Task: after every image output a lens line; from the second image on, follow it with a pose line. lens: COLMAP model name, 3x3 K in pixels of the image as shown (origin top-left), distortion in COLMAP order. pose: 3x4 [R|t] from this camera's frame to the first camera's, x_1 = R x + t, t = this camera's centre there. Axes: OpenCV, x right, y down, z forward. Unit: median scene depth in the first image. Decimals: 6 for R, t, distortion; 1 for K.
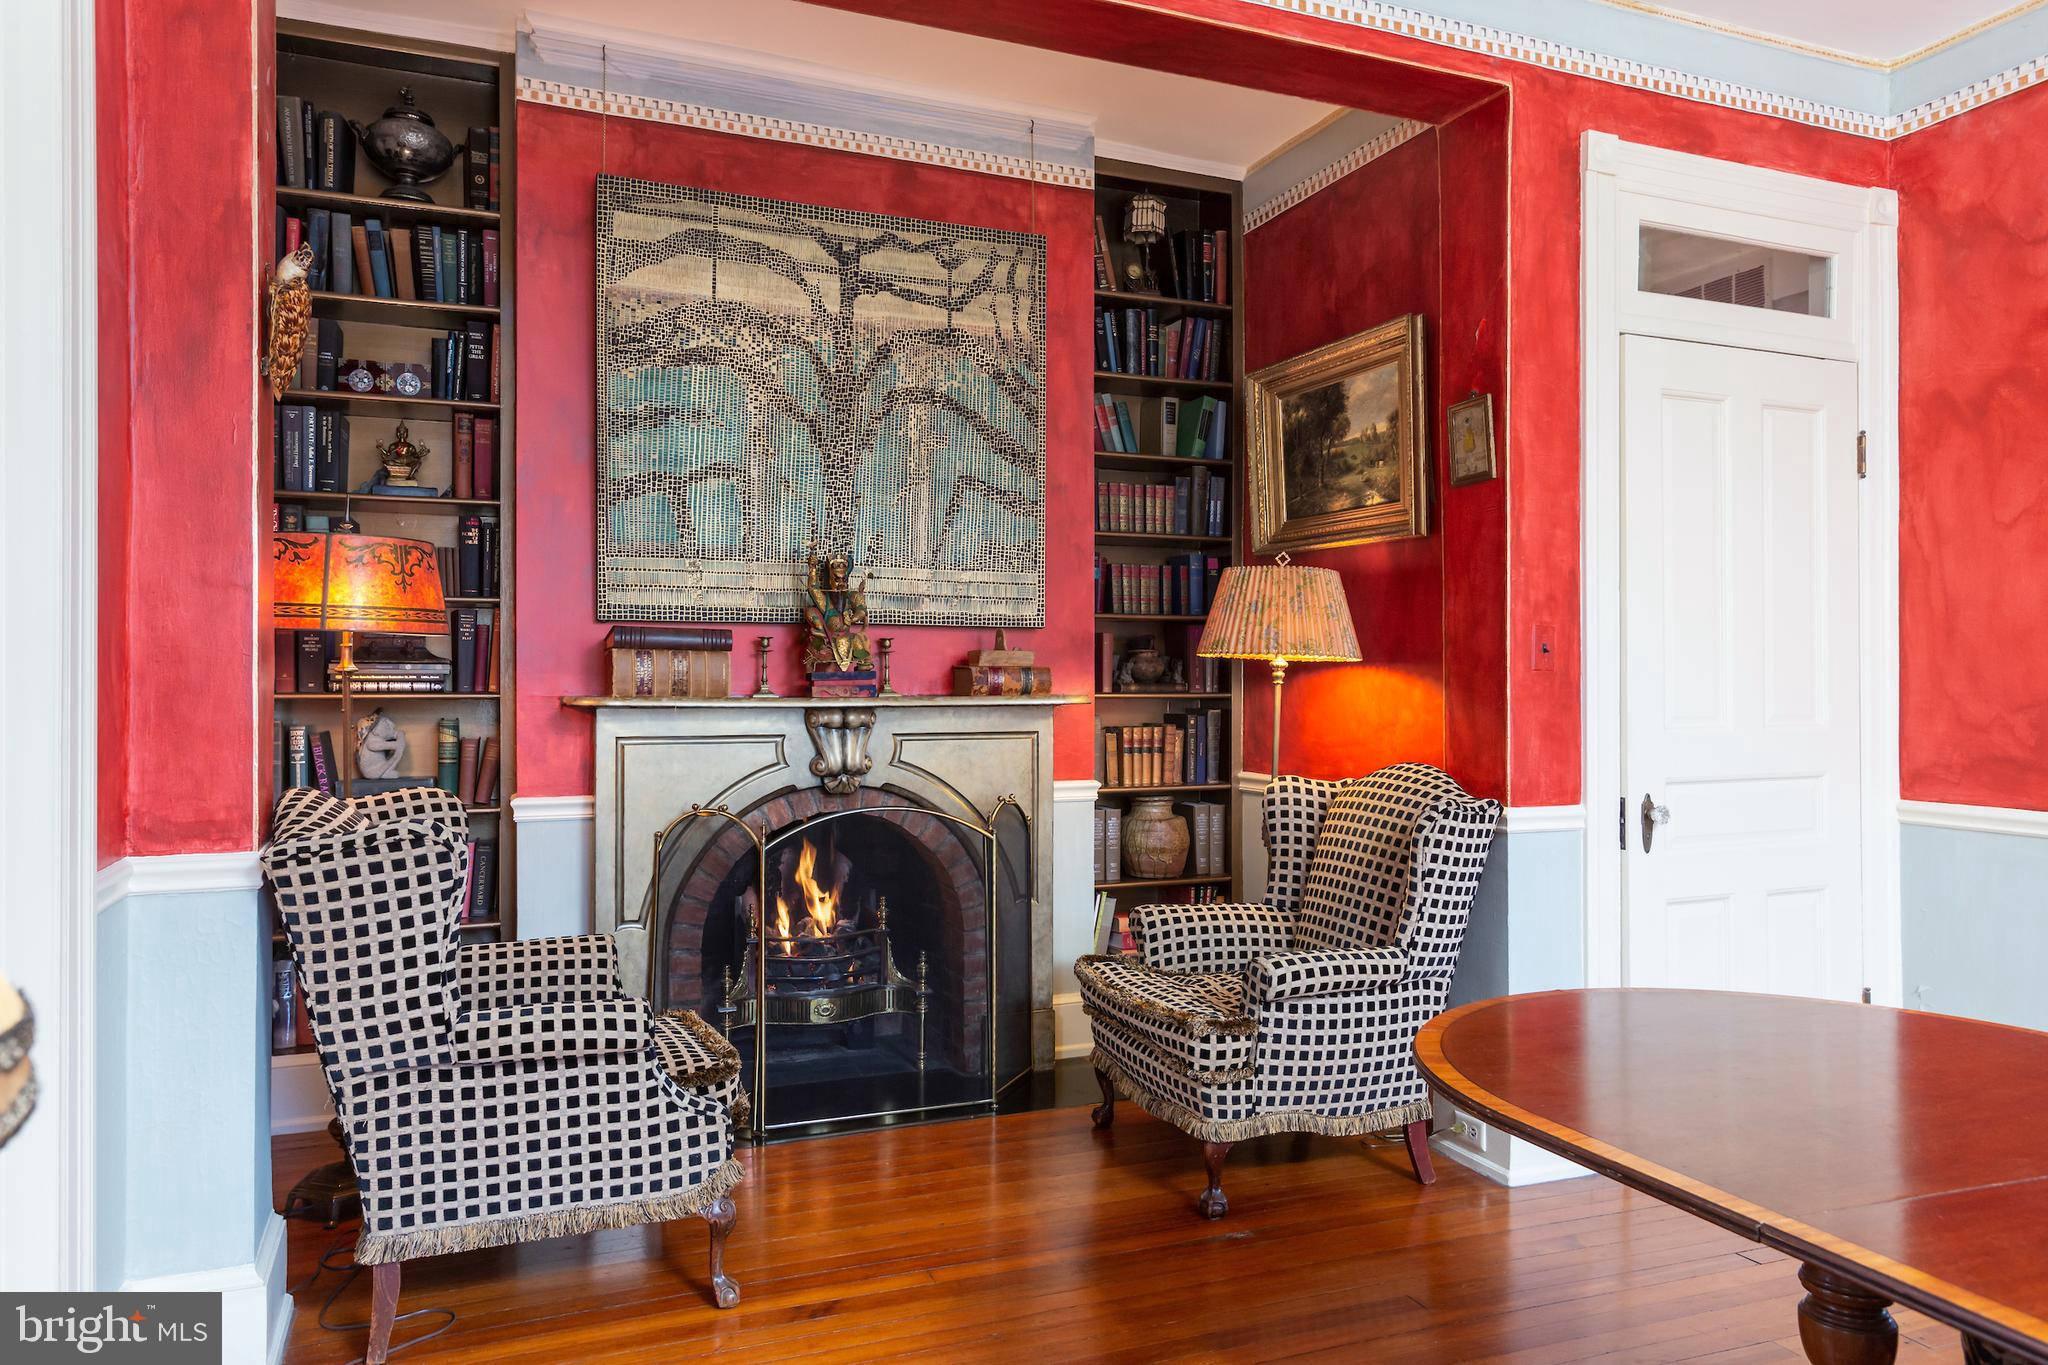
lens RADIAL K [[1374.8, 0, 1020.7], [0, 1374.8, 675.3], [0, 0, 1]] dist [0.008435, 0.003478]
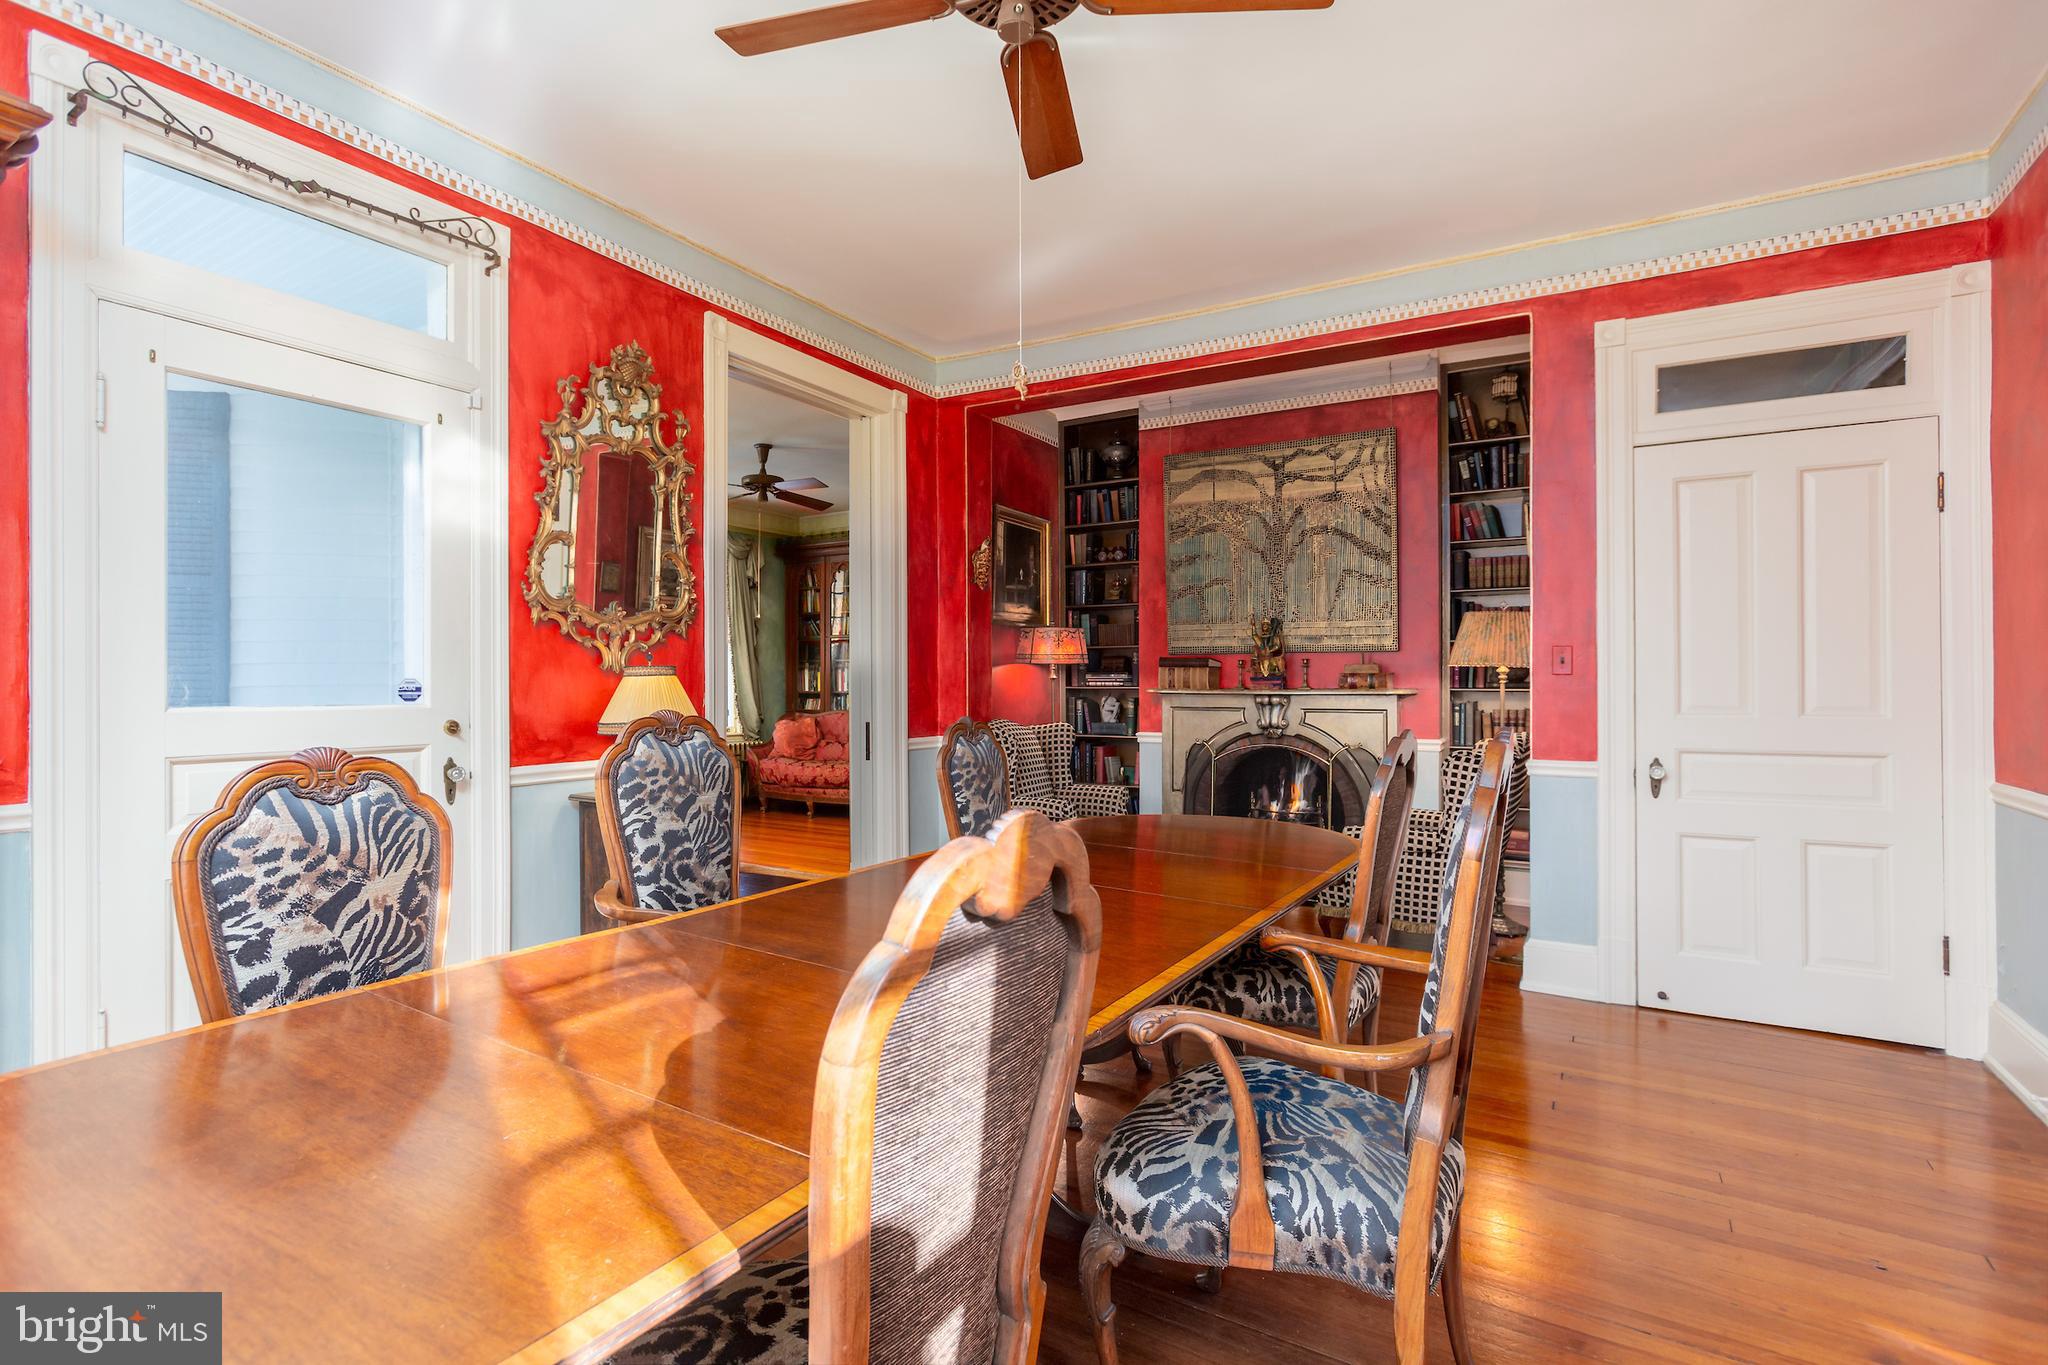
lens RADIAL K [[1015.5, 0, 1024.1], [0, 1015.5, 680.1], [0, 0, 1]] dist [-0.004482, -0.000795]
pose [[0.600110, -0.001978, -0.799915, 0.822555], [0.005038, 0.999986, 0.001307, -0.001449], [0.799902, -0.004815, 0.600112, -0.166278]]
